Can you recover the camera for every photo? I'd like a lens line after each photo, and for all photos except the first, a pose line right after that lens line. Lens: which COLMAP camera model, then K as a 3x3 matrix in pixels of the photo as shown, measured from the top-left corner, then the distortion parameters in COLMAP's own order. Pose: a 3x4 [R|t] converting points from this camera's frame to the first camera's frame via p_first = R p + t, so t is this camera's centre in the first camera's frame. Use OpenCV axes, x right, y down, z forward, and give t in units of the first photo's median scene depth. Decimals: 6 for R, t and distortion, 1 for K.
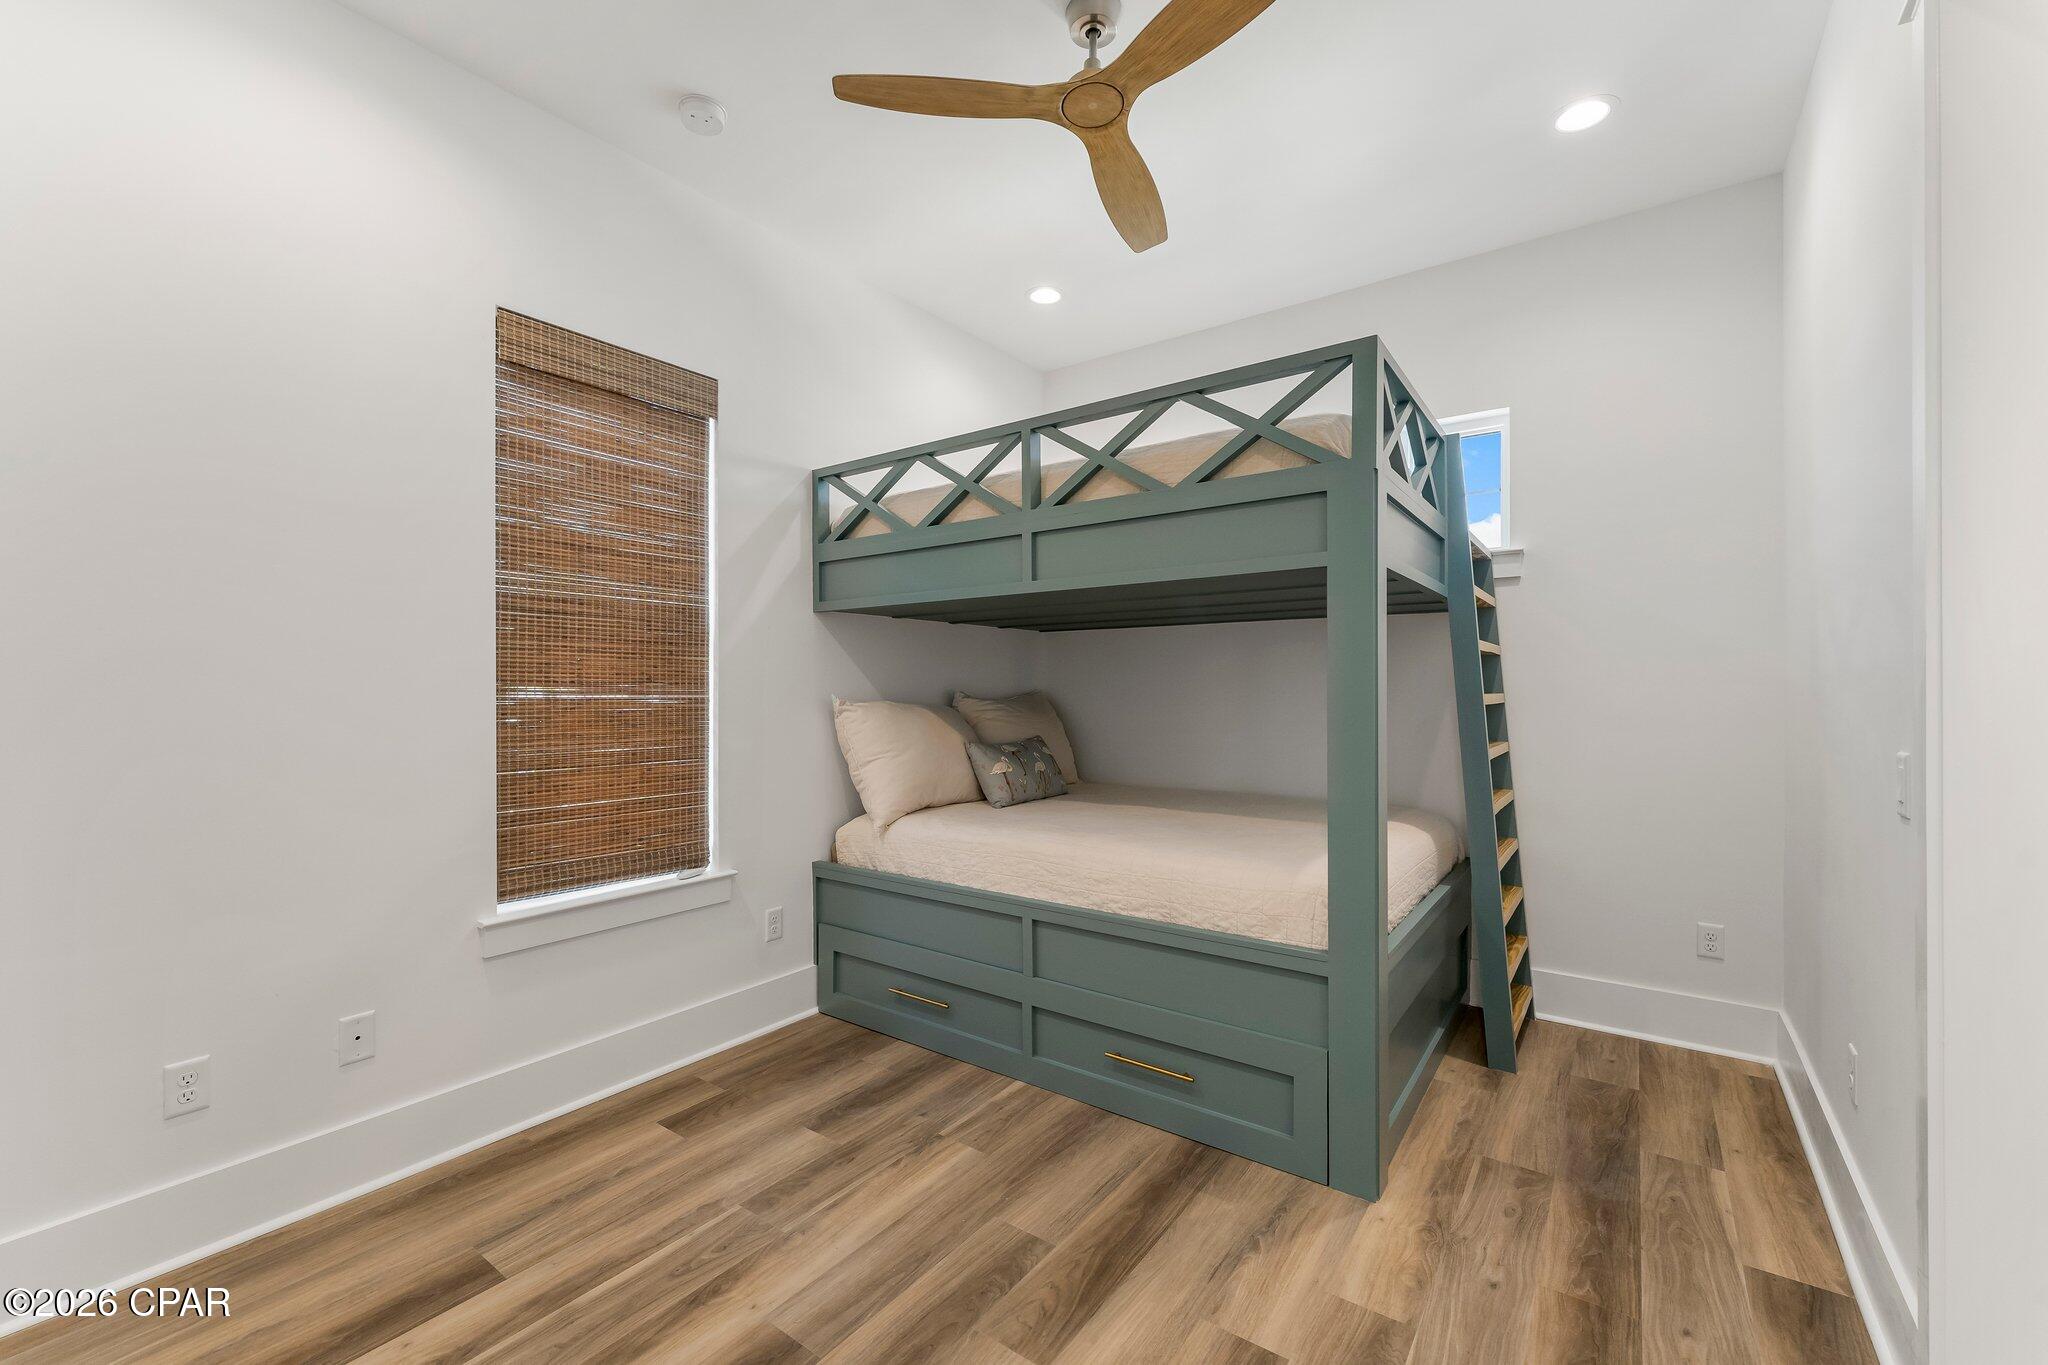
lens RADIAL K [[832.1, 0, 1021.2], [0, 832.1, 680.3], [0, 0, 1]] dist [0.000785, 0.000007]
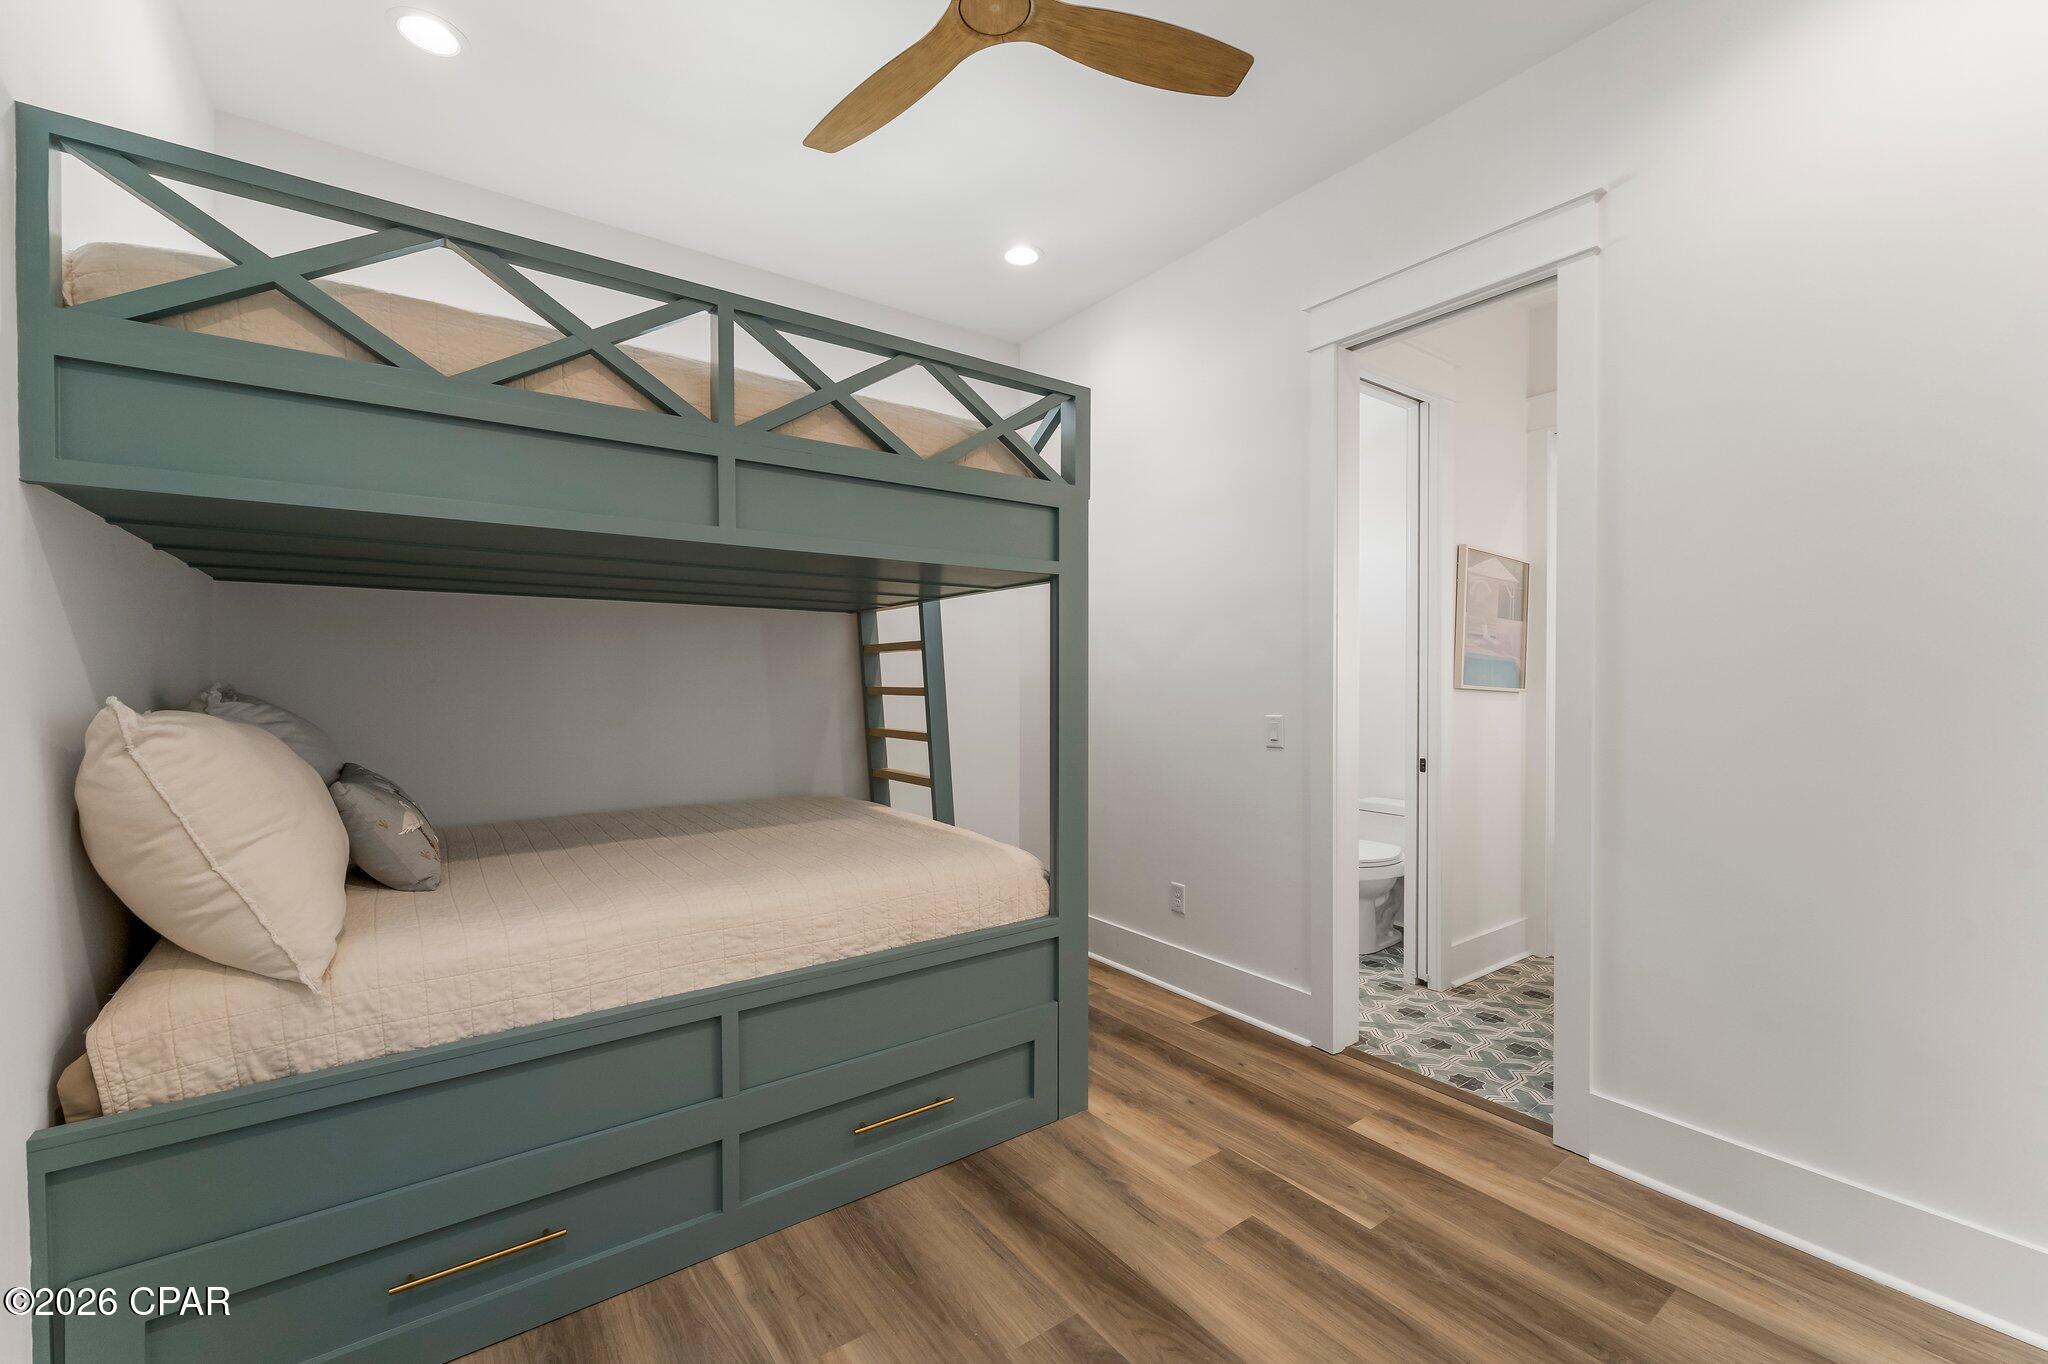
lens RADIAL K [[832.1, 0, 1021.2], [0, 832.1, 679.8], [0, 0, 1]] dist [0.000785, 0.000007]
pose [[0.308887, 0.000828, 0.951098, -0.686915], [-0.012204, 0.999921, 0.003093, 0.002599], [-0.951020, -0.012562, 0.308873, 0.662486]]
